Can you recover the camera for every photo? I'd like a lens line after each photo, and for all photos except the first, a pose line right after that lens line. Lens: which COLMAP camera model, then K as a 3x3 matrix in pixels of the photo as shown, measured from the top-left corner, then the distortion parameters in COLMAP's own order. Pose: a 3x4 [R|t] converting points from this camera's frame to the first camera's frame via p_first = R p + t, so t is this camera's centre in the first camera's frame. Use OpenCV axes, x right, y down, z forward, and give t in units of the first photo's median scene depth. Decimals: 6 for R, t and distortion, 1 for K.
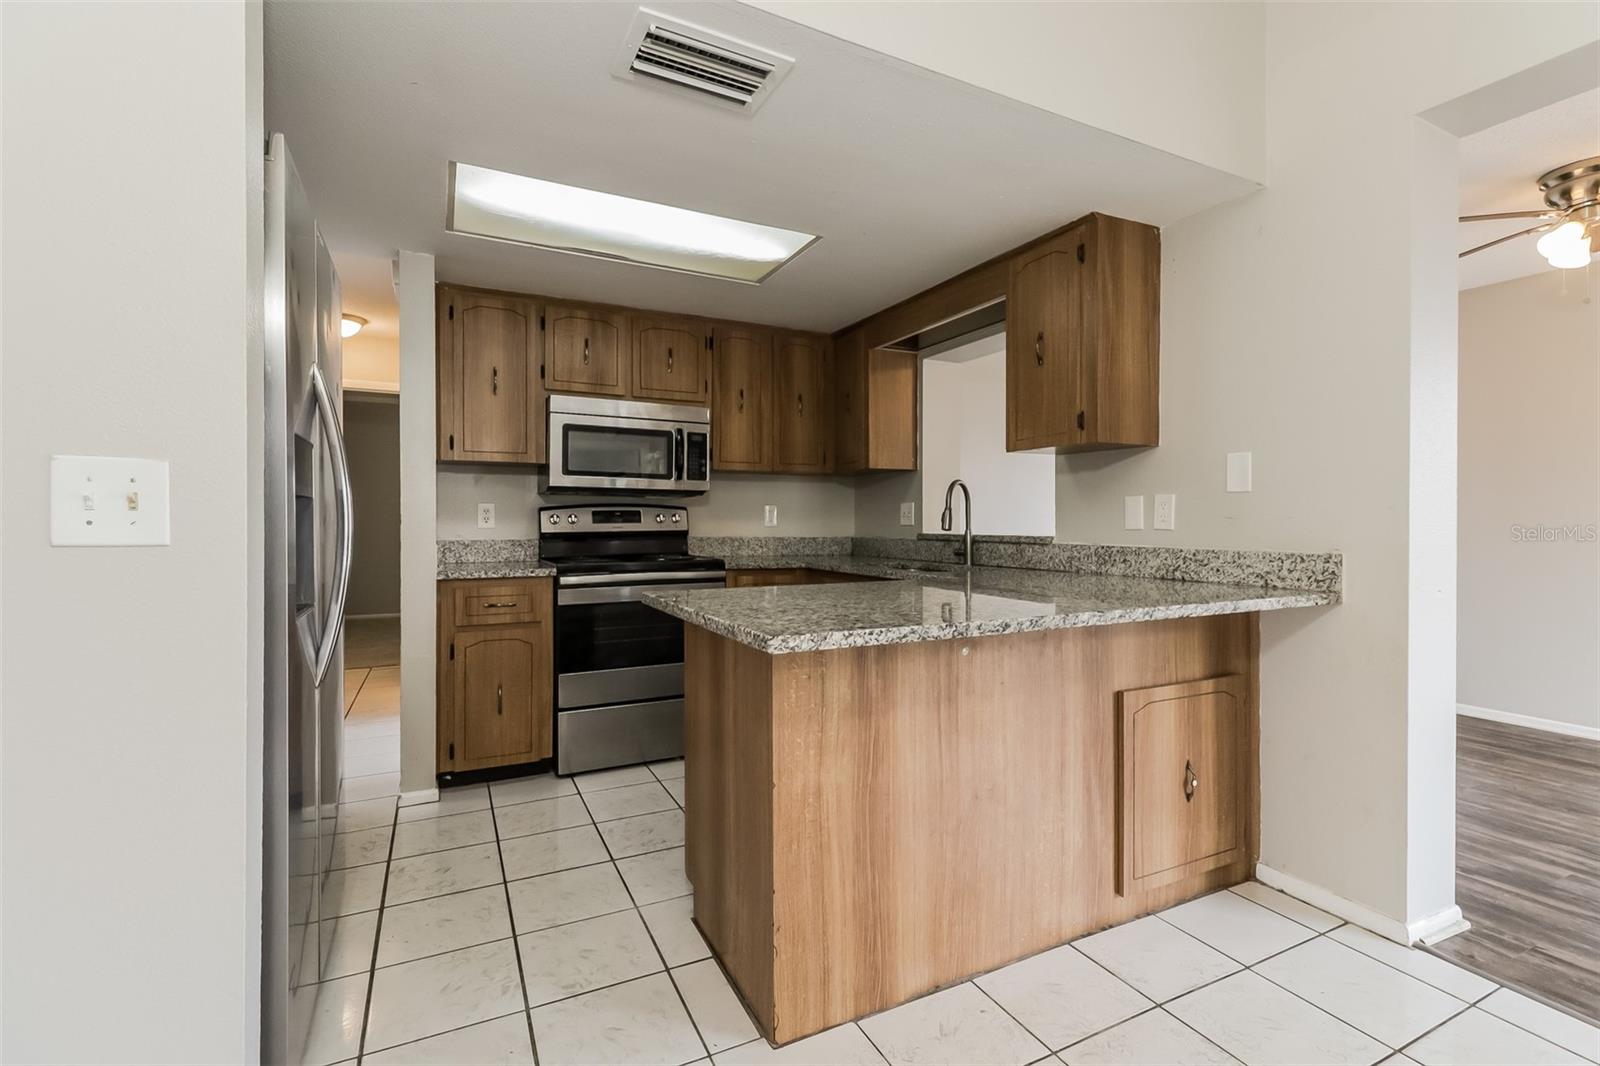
lens RADIAL K [[751.9, 0, 840.9], [0, 751.9, 523.8], [0, 0, 1]] dist [0.002882, -0.001174]
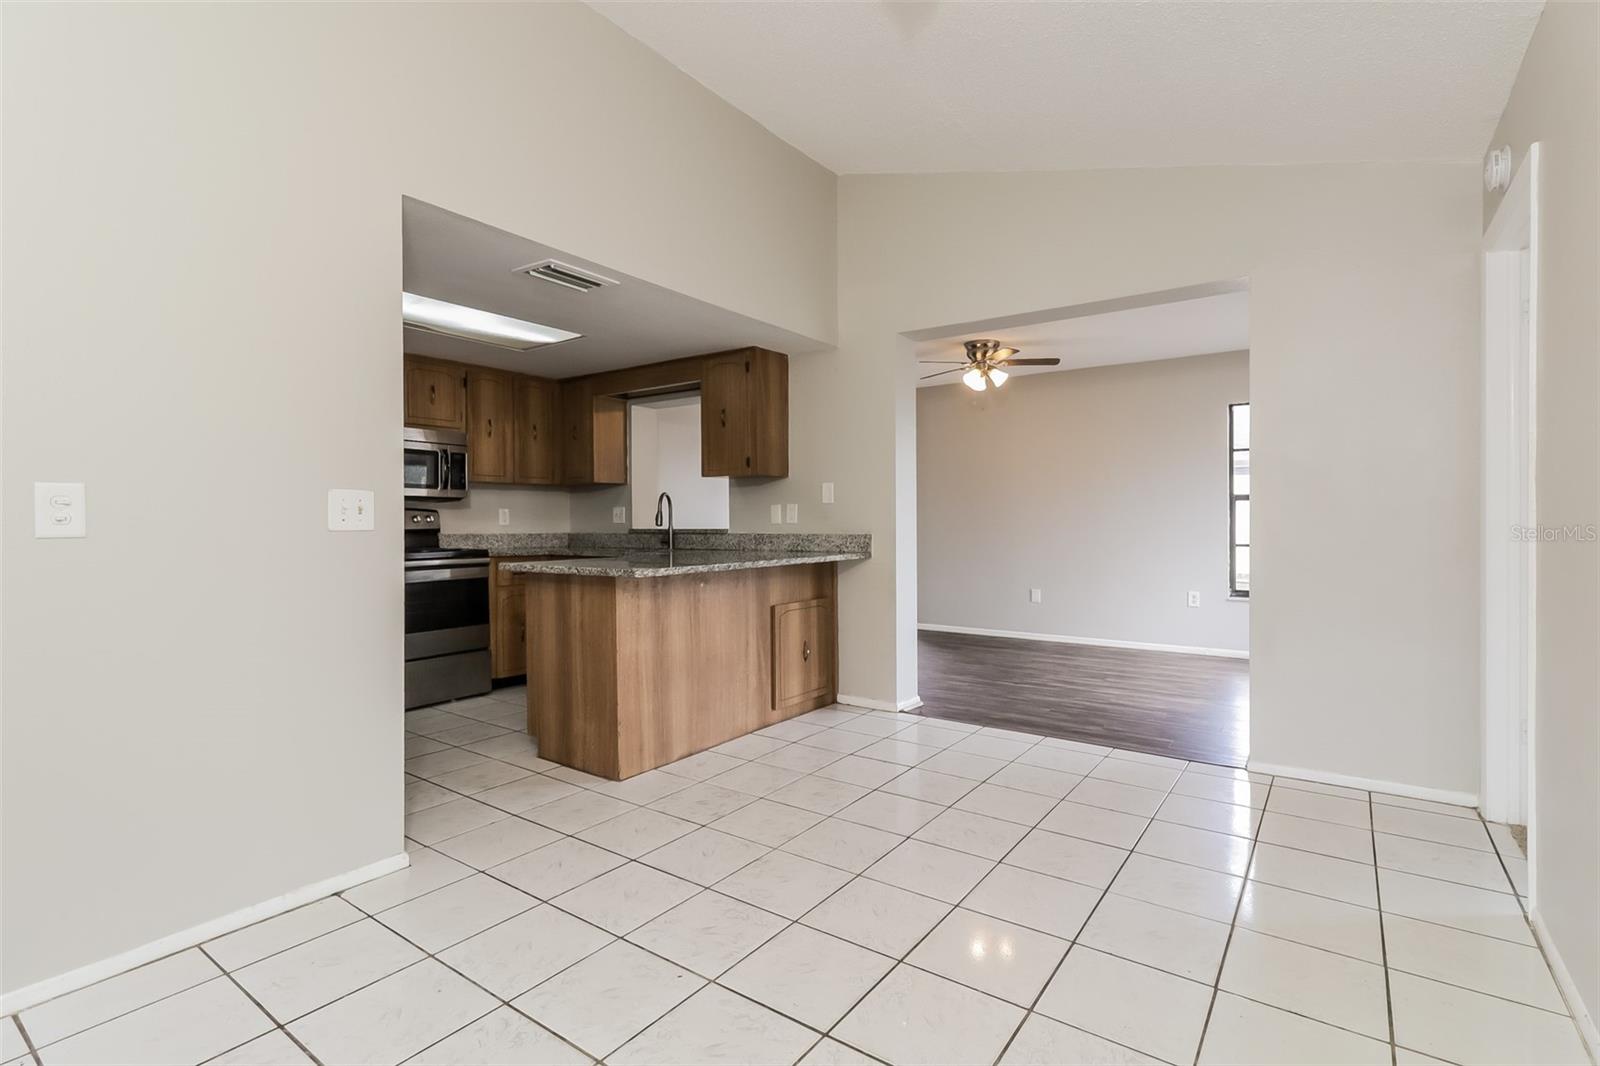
lens RADIAL K [[751.9, 0, 845.8], [0, 751.9, 532.8], [0, 0, 1]] dist [0.002882, -0.001174]
pose [[0.882421, -0.012916, 0.470283, -0.288366], [0.007988, 0.999890, 0.012474, 0.007927], [-0.470392, -0.007250, 0.882428, -0.617077]]
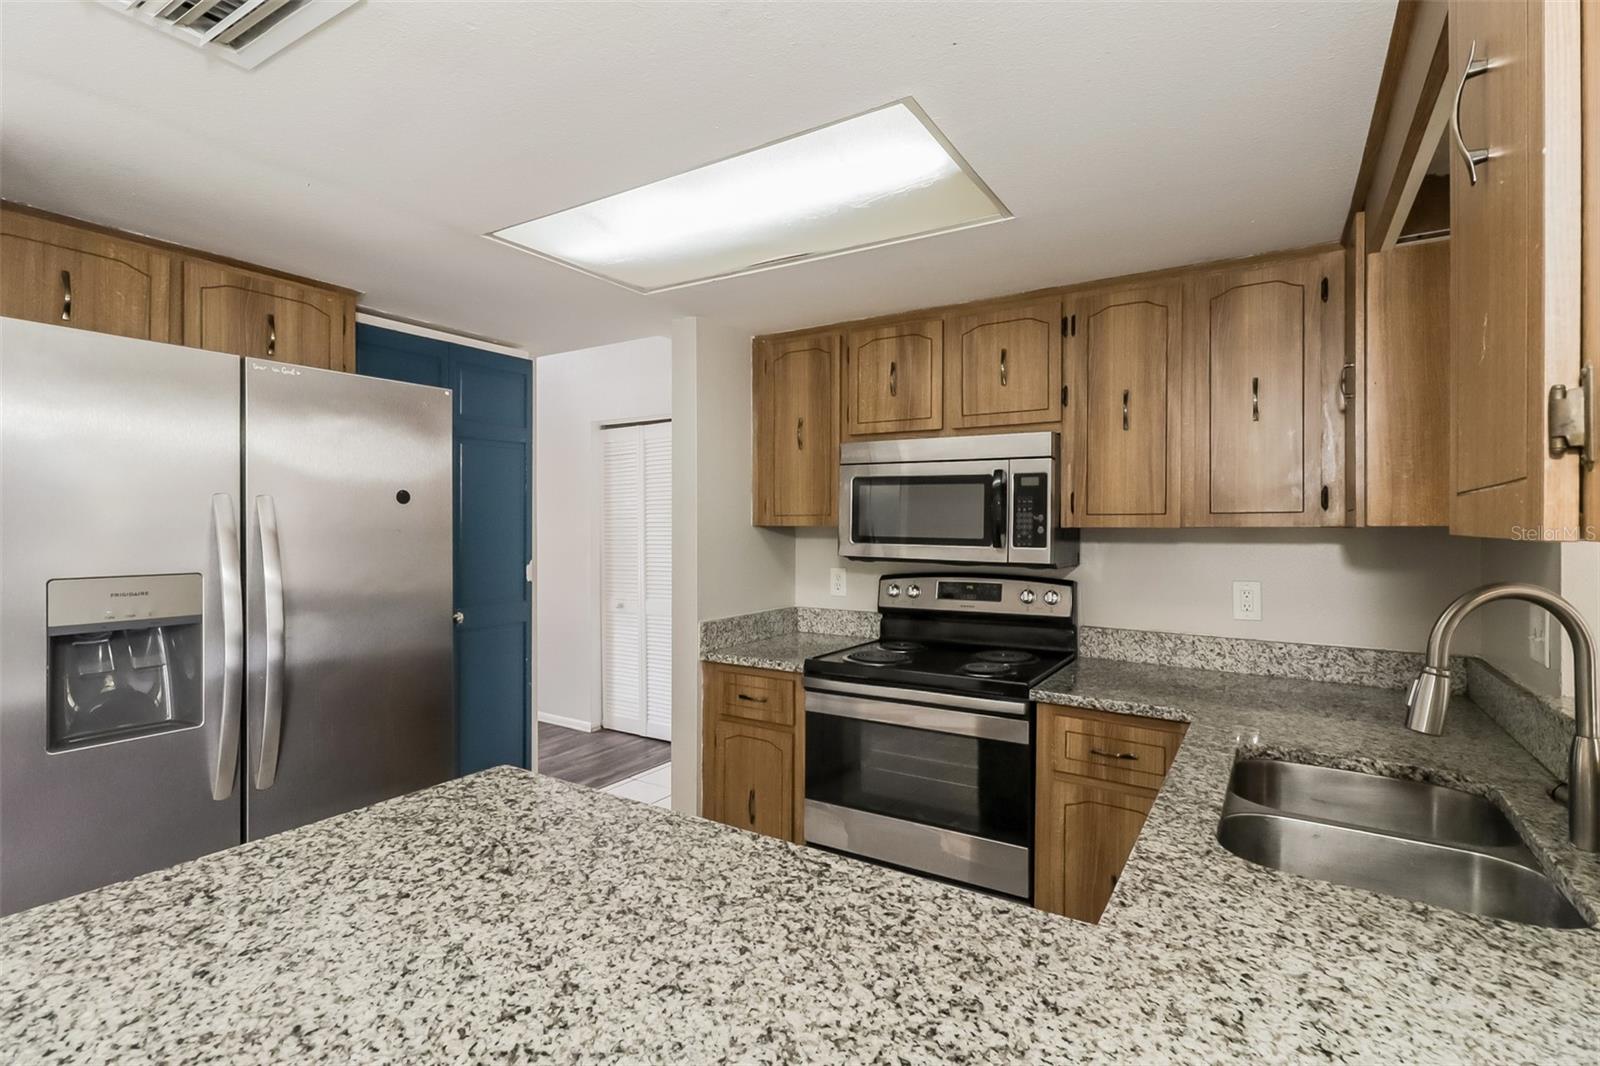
lens RADIAL K [[751.9, 0, 799.1], [0, 751.9, 523.2], [0, 0, 1]] dist [0.002882, -0.001174]
pose [[0.489869, -0.000197, -0.871796, 0.364816], [-0.005642, 0.999978, -0.003397, -0.101046], [0.871778, 0.006583, 0.489857, 0.694567]]
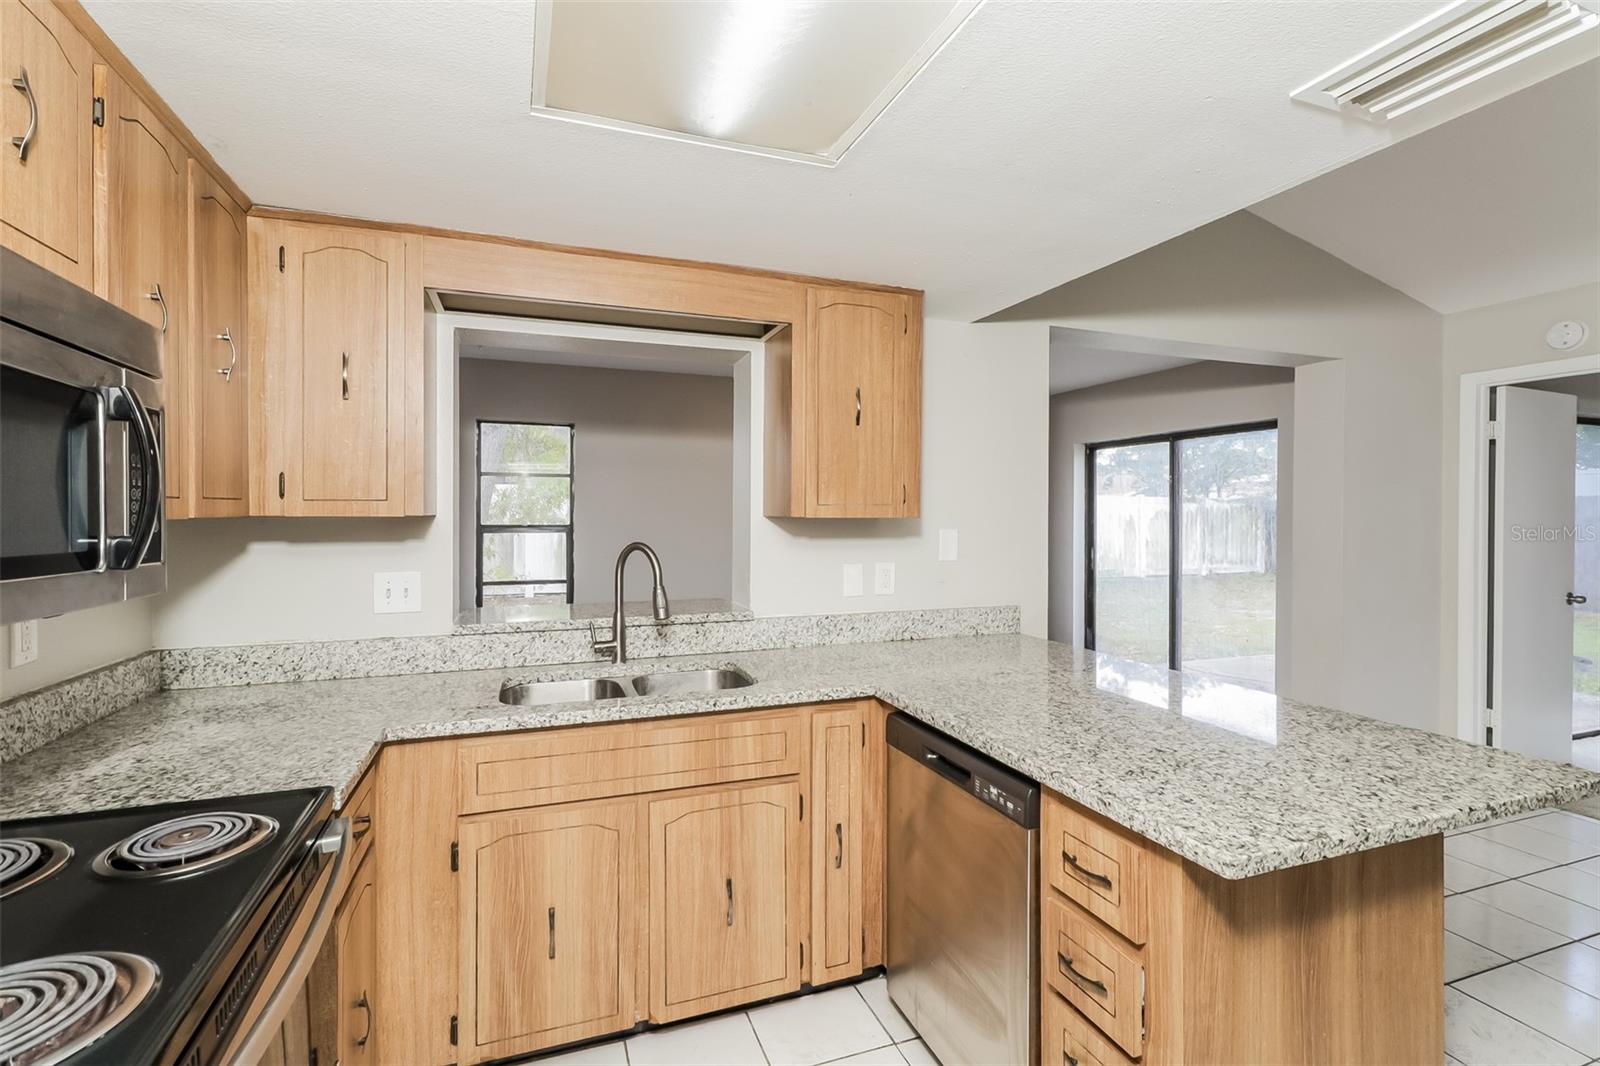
lens RADIAL K [[751.9, 0, 801.7], [0, 751.9, 518.5], [0, 0, 1]] dist [0.002882, -0.001174]
pose [[0.128249, -0.003799, 0.991735, -0.628079], [0.002632, 0.999990, 0.003490, -0.101663], [-0.991738, 0.002163, 0.128258, 0.944930]]
